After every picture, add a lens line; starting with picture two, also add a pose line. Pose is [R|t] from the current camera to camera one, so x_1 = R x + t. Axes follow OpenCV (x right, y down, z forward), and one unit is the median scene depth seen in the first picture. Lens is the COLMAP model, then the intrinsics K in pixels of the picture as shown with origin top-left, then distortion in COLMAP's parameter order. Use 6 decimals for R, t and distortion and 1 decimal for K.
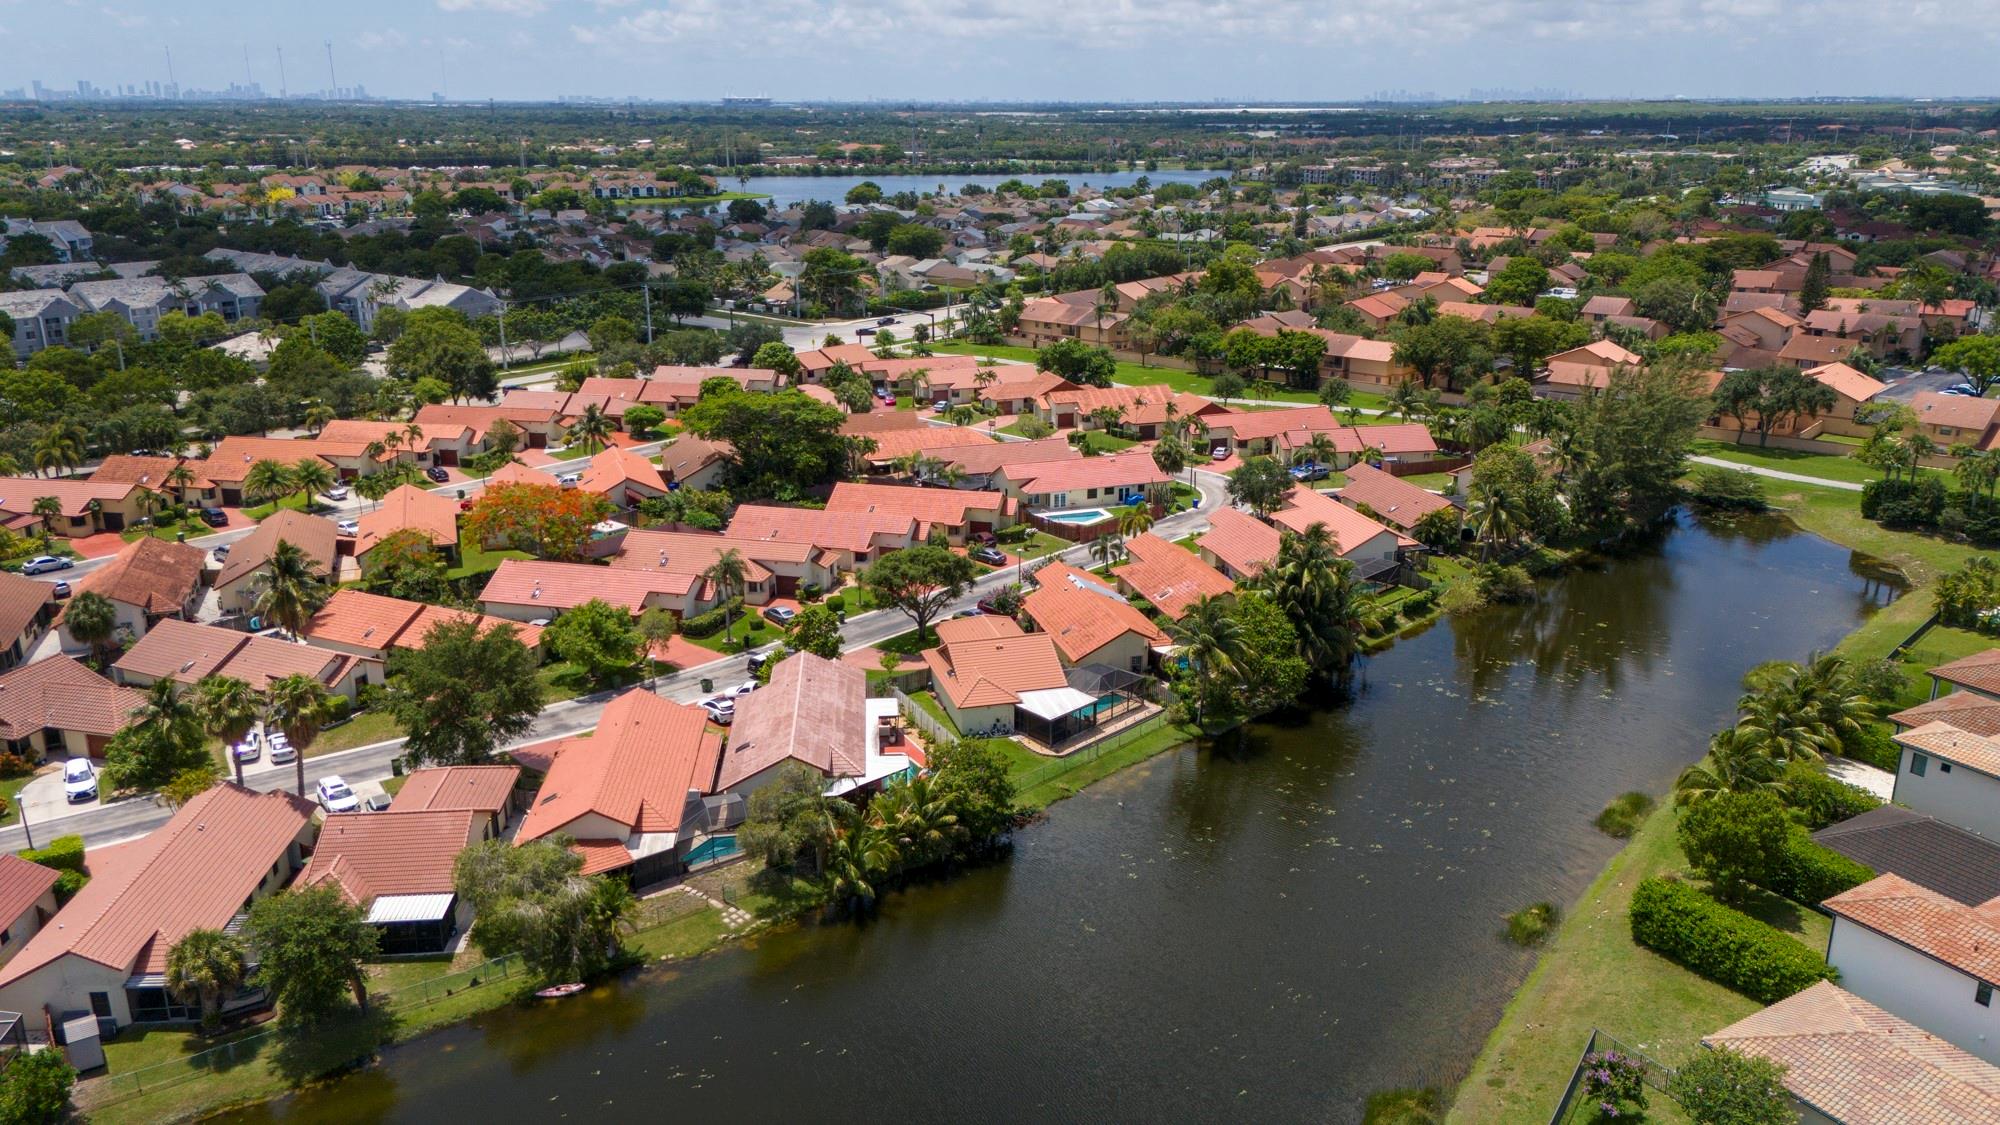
lens RADIAL K [[1454.4, 0, 1000.0], [0, 1454.4, 562.5], [0, 0, 1]] dist [0.067260, -0.070719]
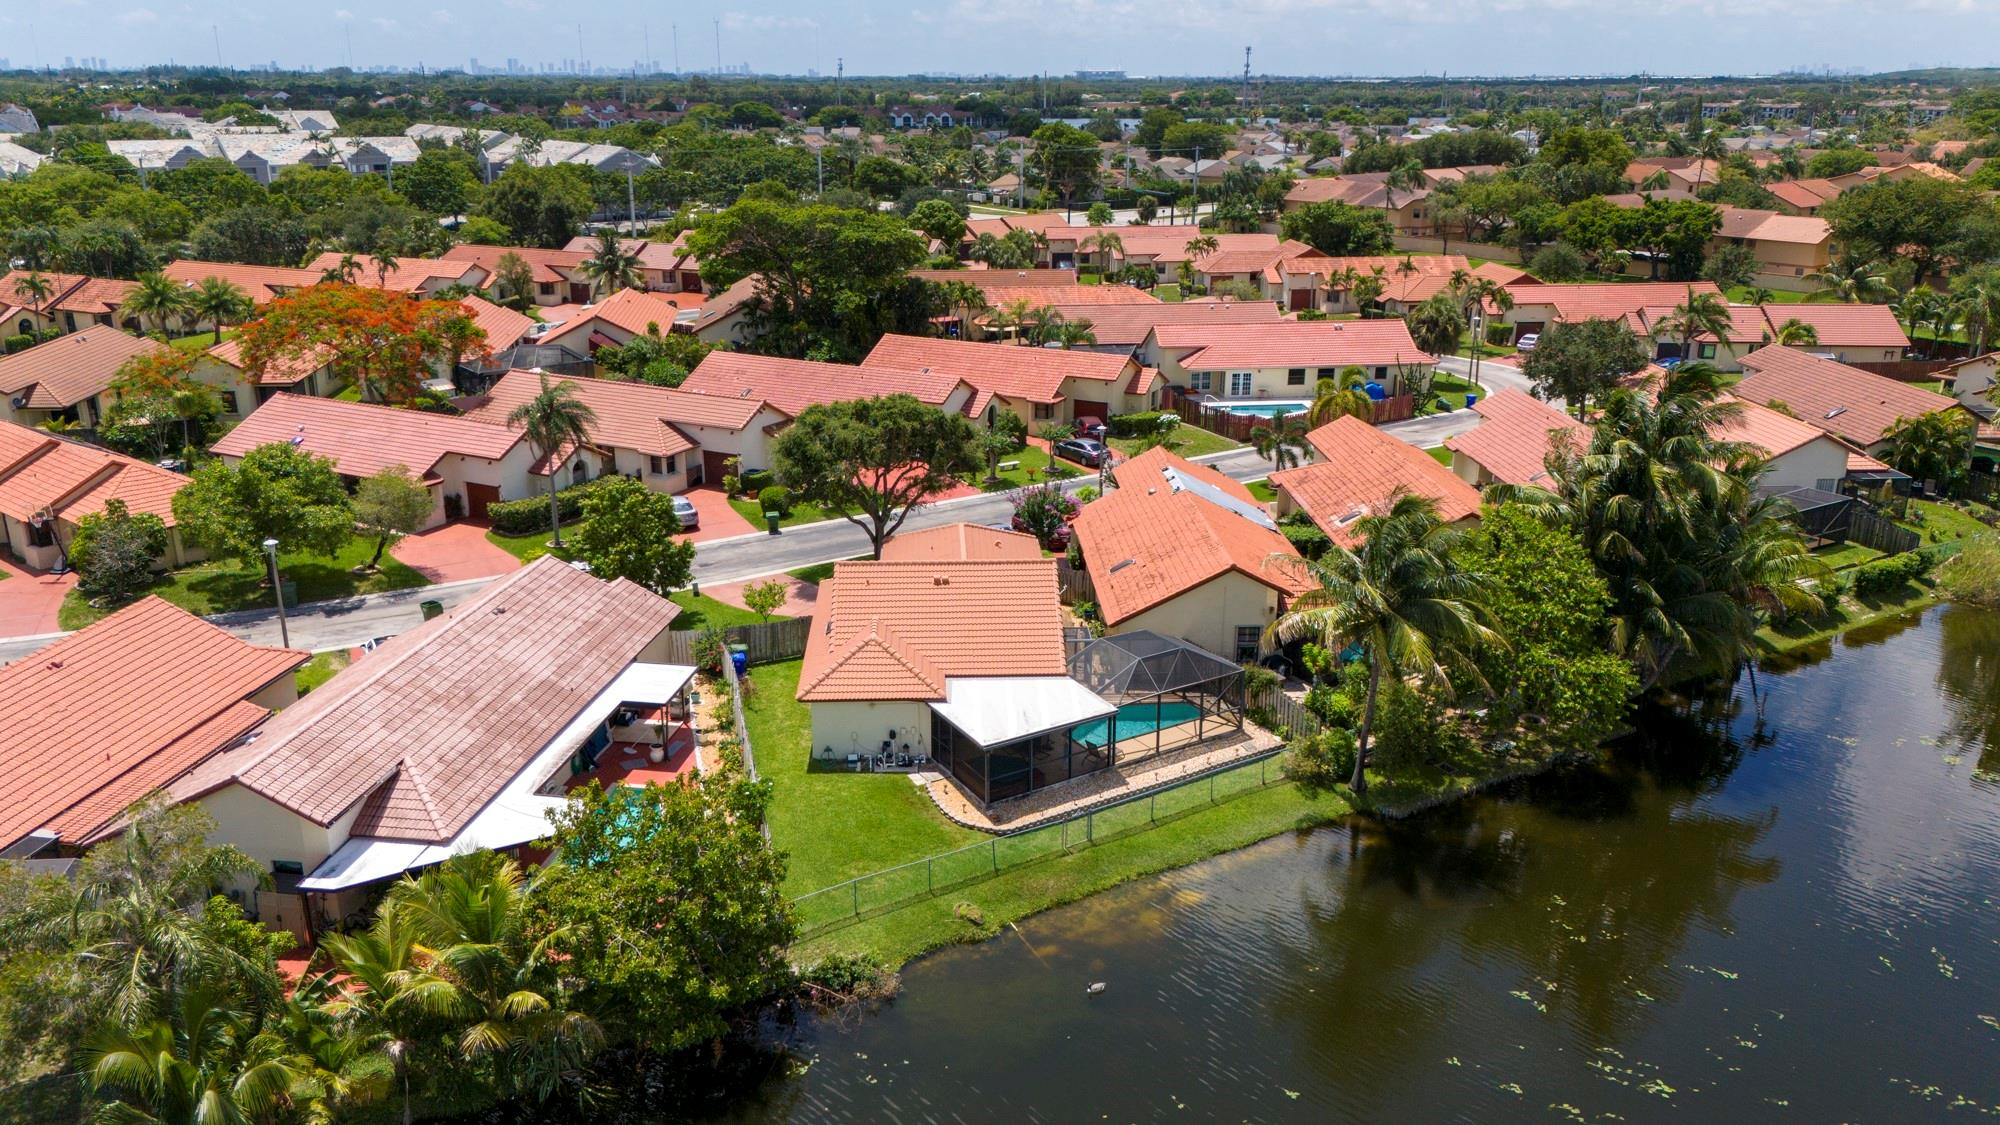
lens RADIAL K [[1454.4, 0, 1000.0], [0, 1454.4, 562.5], [0, 0, 1]] dist [0.067260, -0.070719]
pose [[0.973542, 0.072239, -0.216790, 0.081534], [-0.069071, 0.997365, 0.022166, 0.027280], [0.217820, -0.006606, 0.975967, 0.363591]]
